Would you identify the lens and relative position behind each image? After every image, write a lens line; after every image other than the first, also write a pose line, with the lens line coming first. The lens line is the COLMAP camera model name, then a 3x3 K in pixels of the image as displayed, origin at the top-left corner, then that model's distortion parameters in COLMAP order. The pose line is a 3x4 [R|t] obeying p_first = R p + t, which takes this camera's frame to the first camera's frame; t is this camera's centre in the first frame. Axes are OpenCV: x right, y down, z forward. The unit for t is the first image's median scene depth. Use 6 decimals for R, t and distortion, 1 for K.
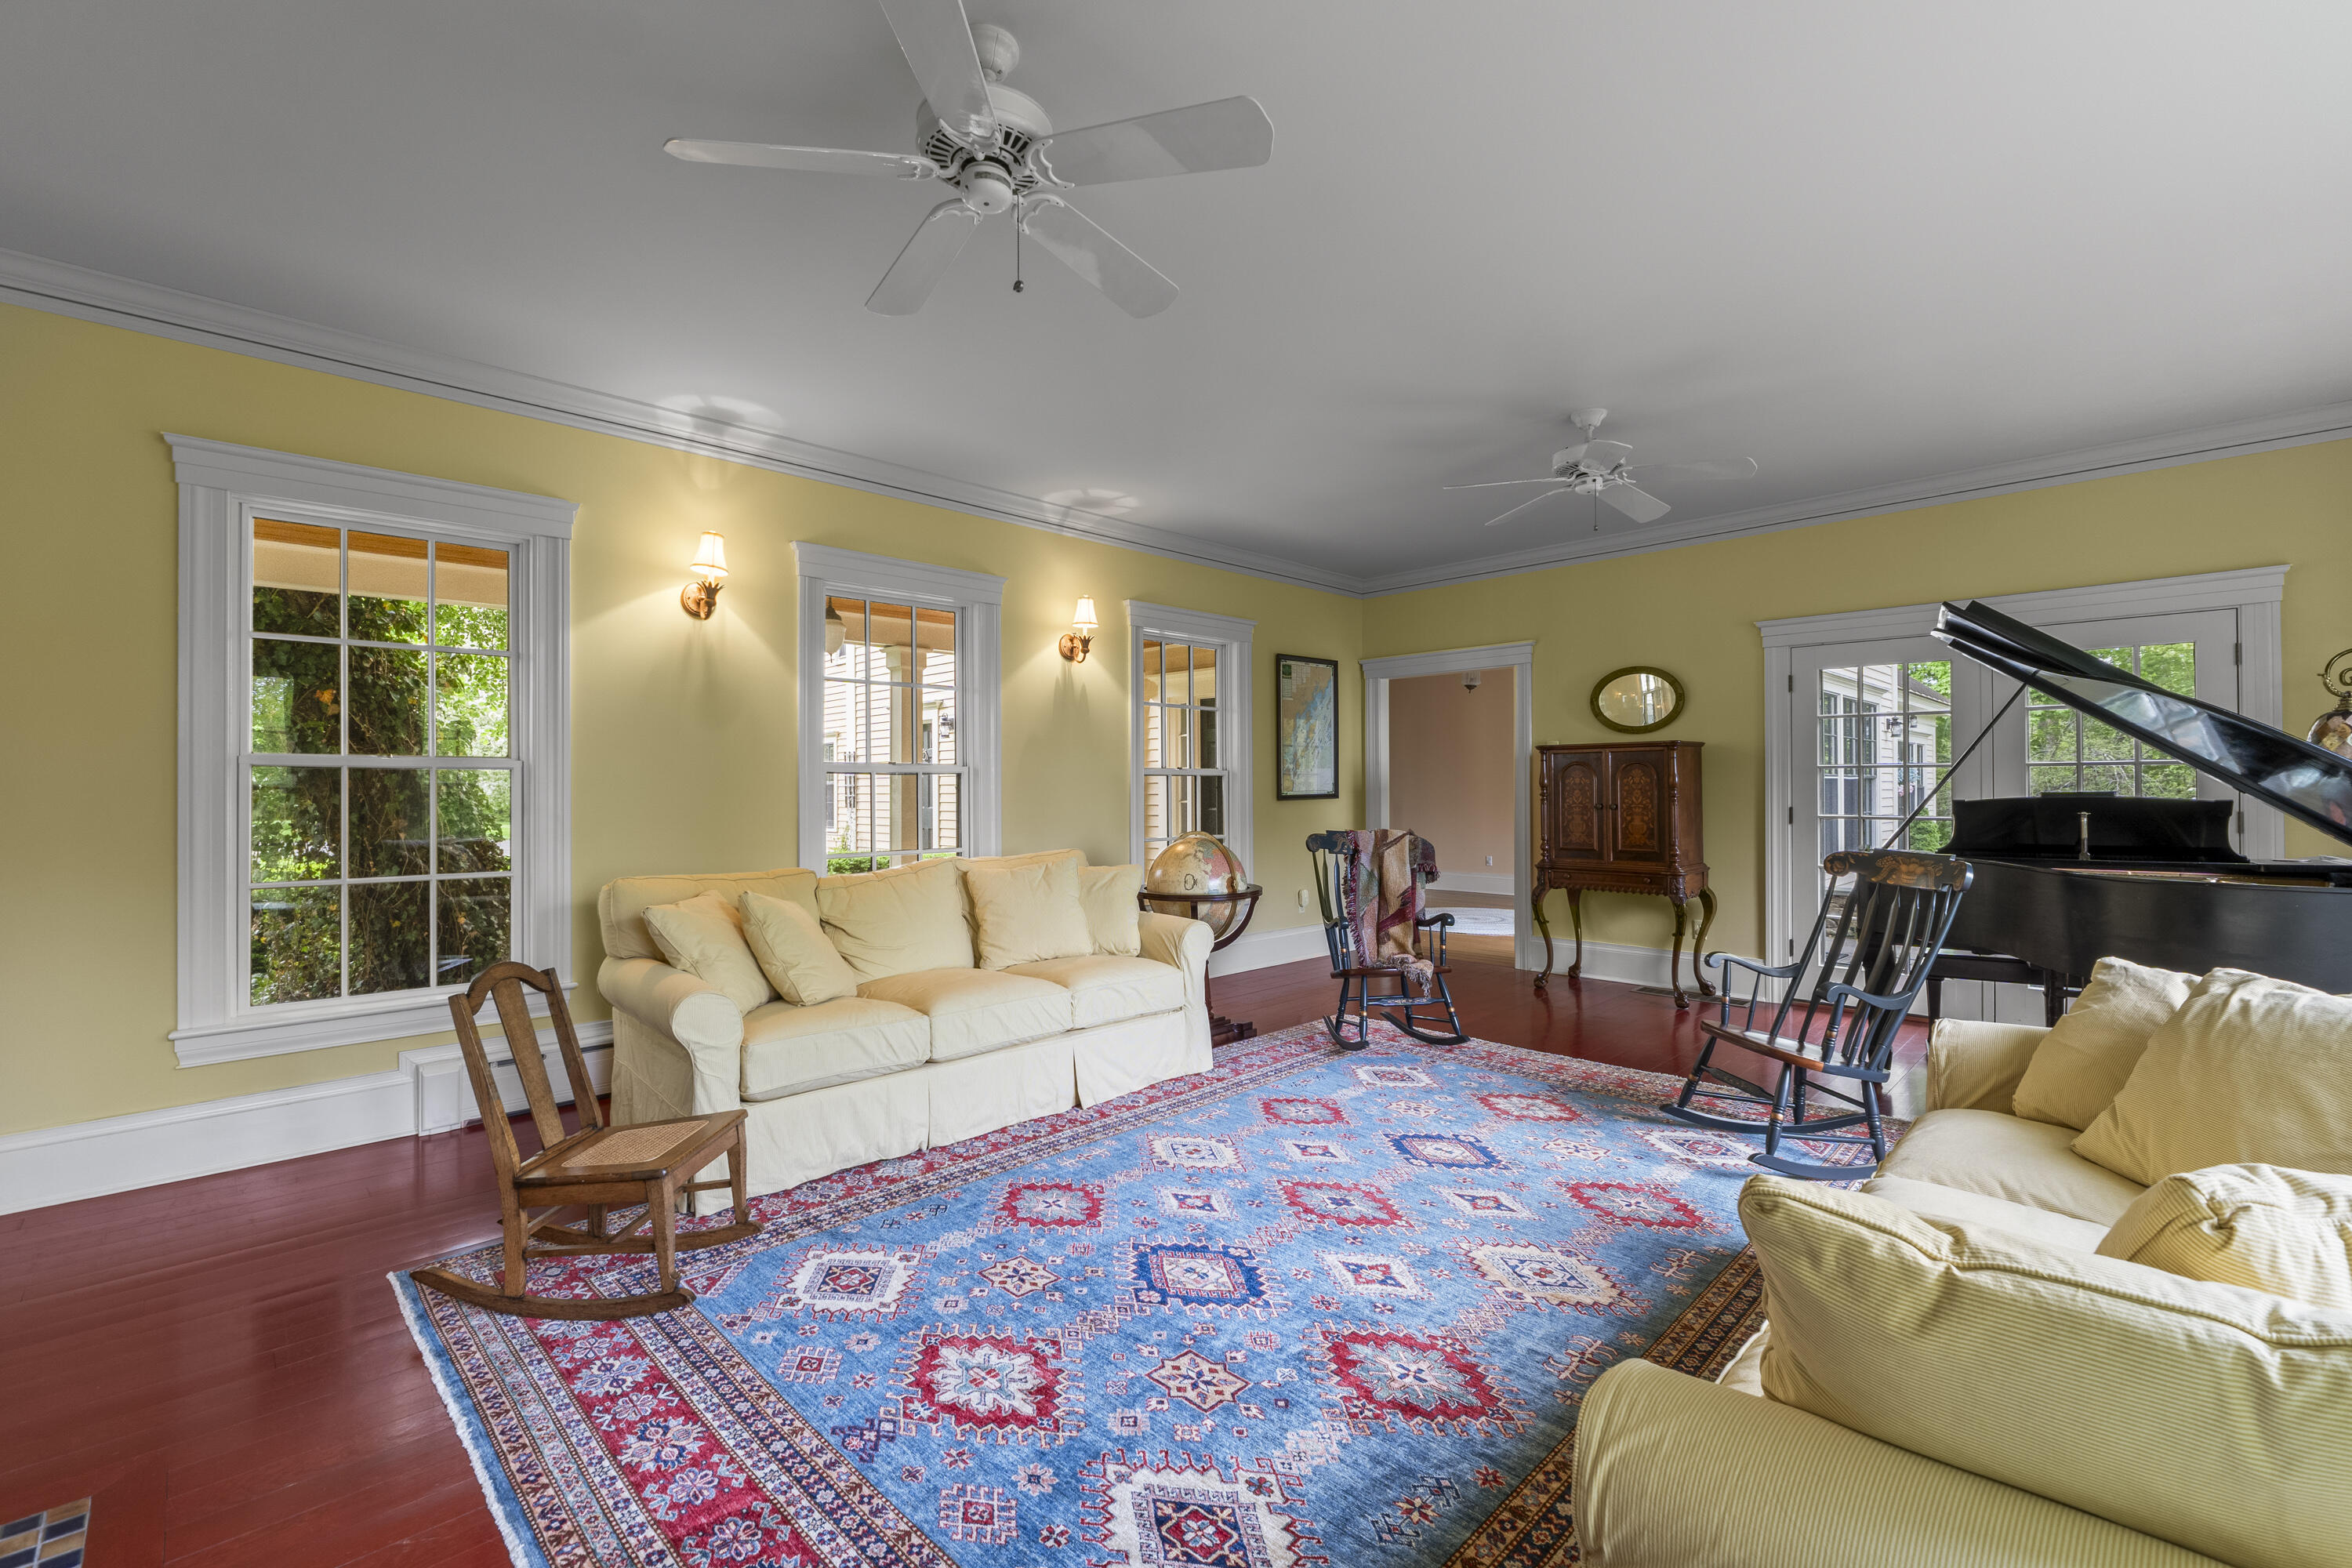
lens RADIAL K [[991.3, 0, 1168.0], [0, 991.3, 784.0], [0, 0, 1]] dist [-0.003419, 0.000674]
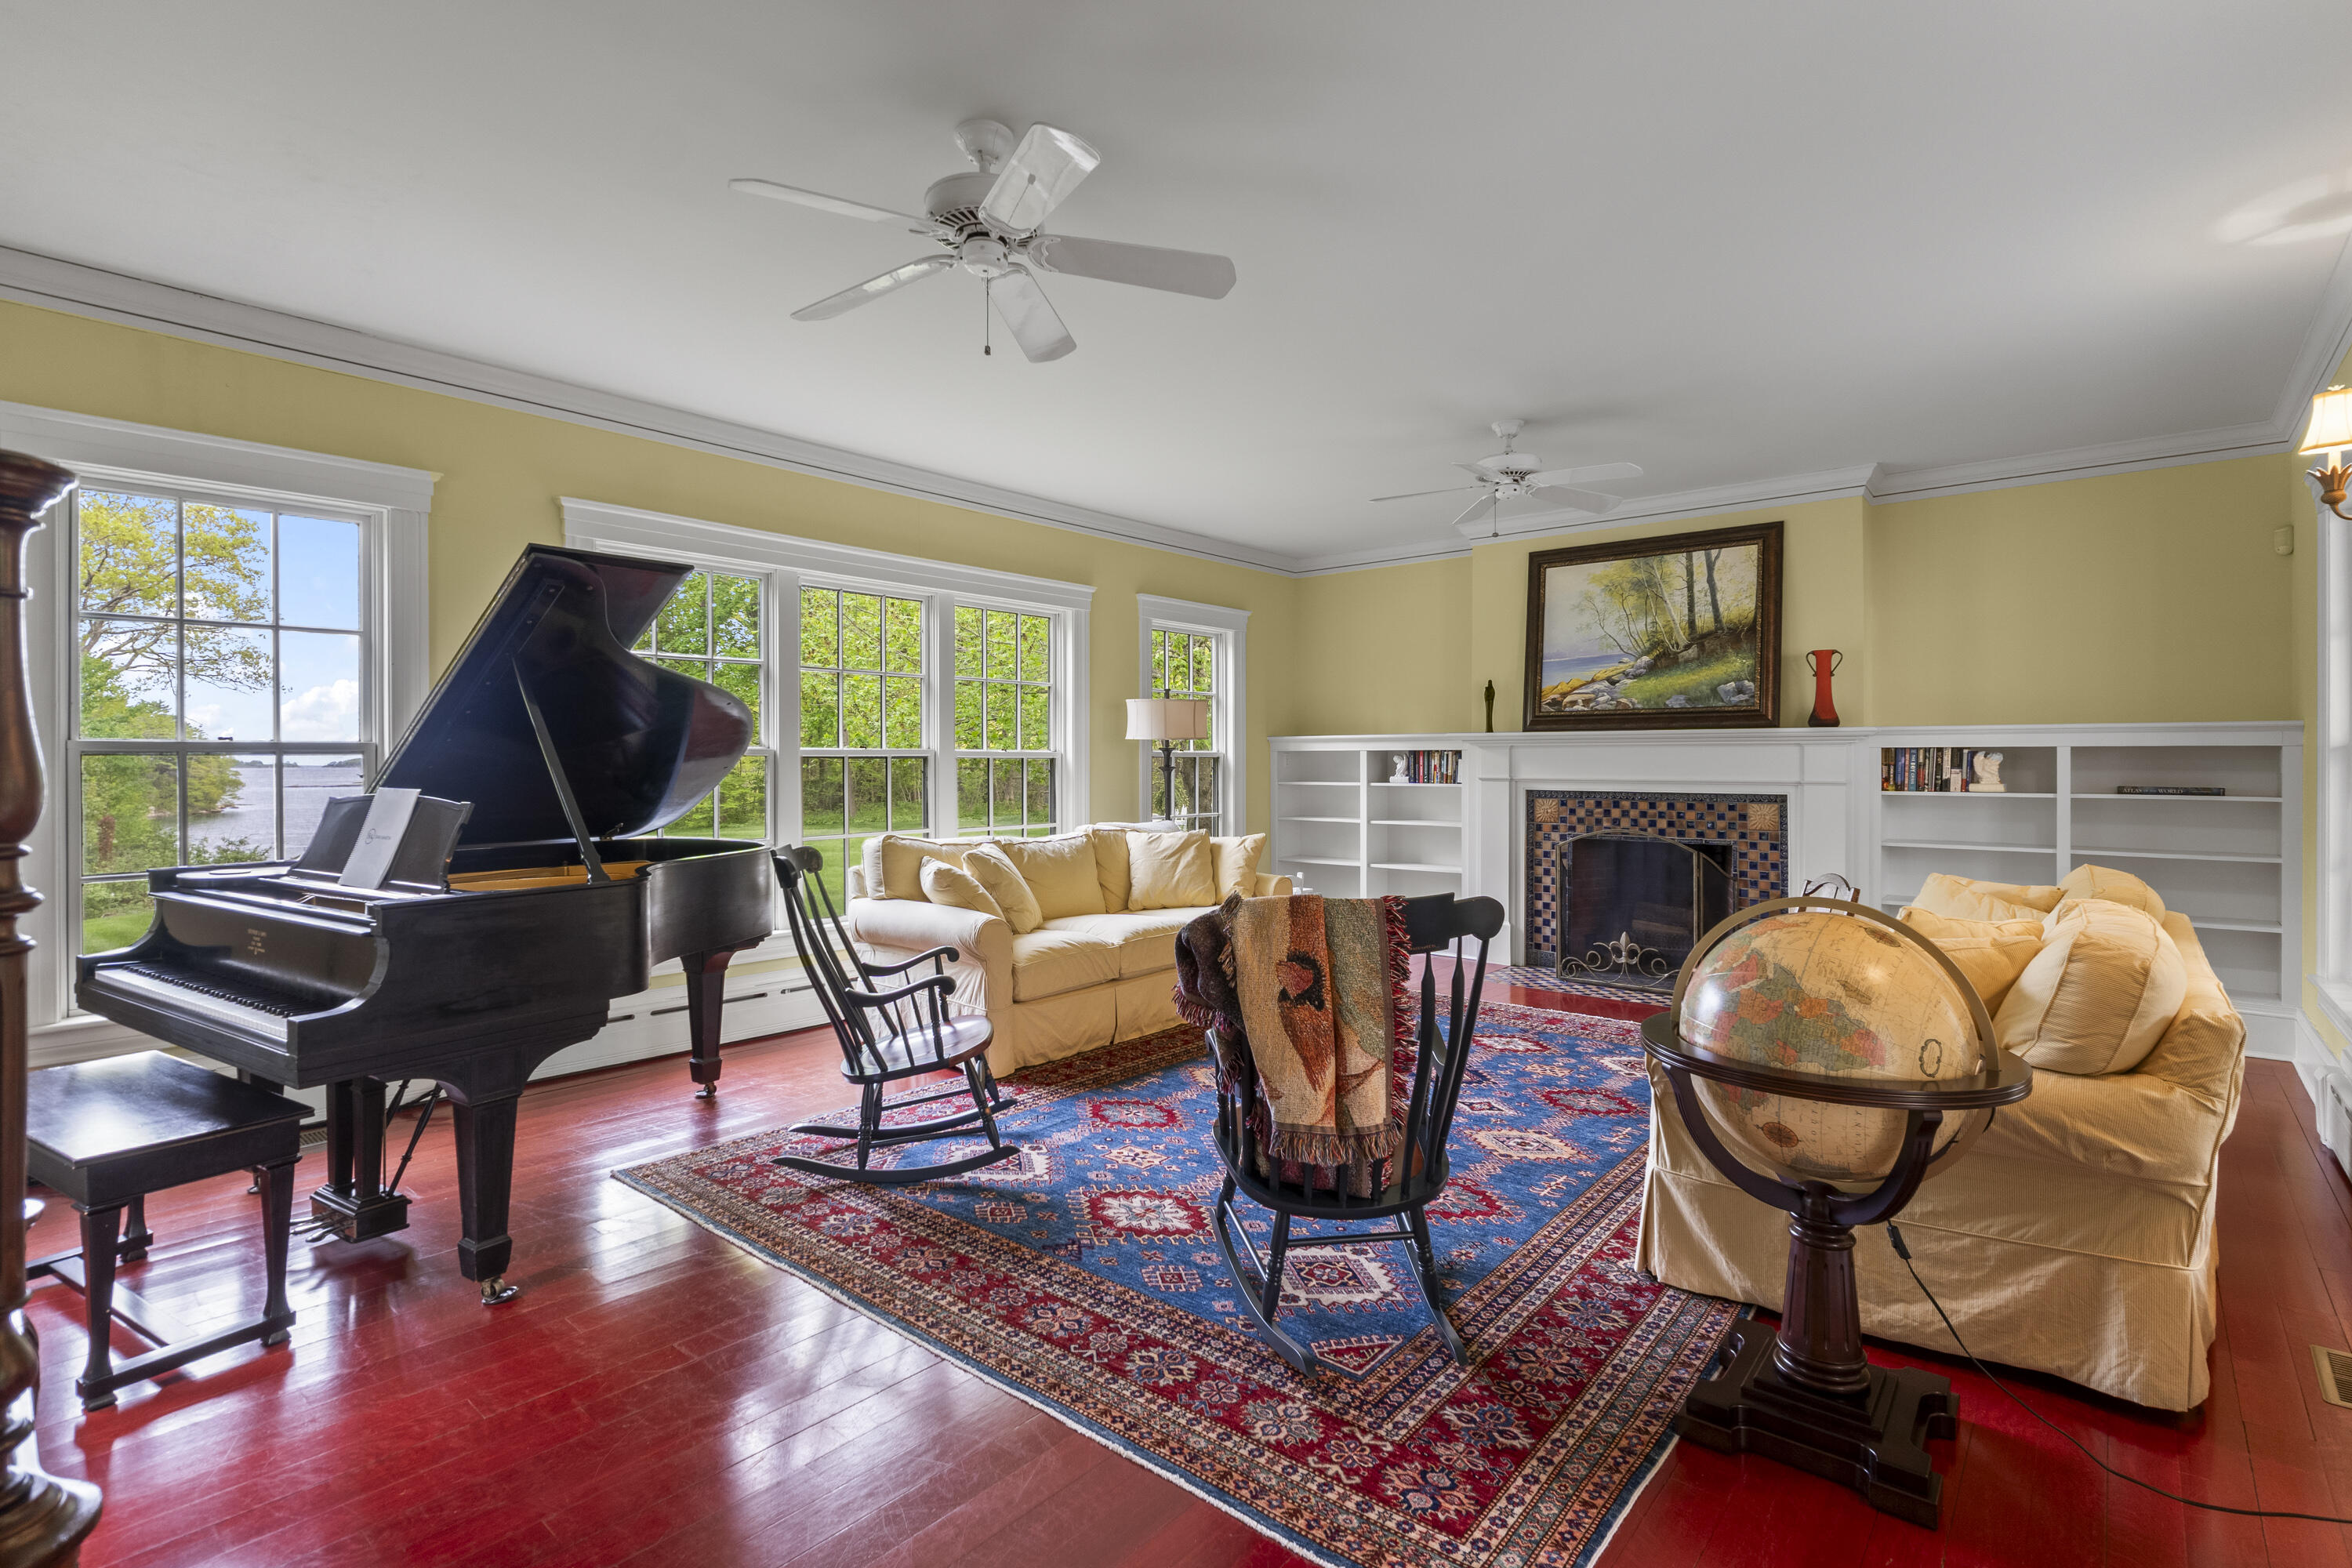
lens RADIAL K [[1152.5, 0, 1179.5], [0, 1152.5, 777.9], [0, 0, 1]] dist [-0.001620, -0.000102]
pose [[-0.994425, 0.004033, -0.105368, 0.420746], [0.003991, 0.999992, 0.000601, 0.002196], [0.105370, 0.000177, -0.994433, 1.826220]]
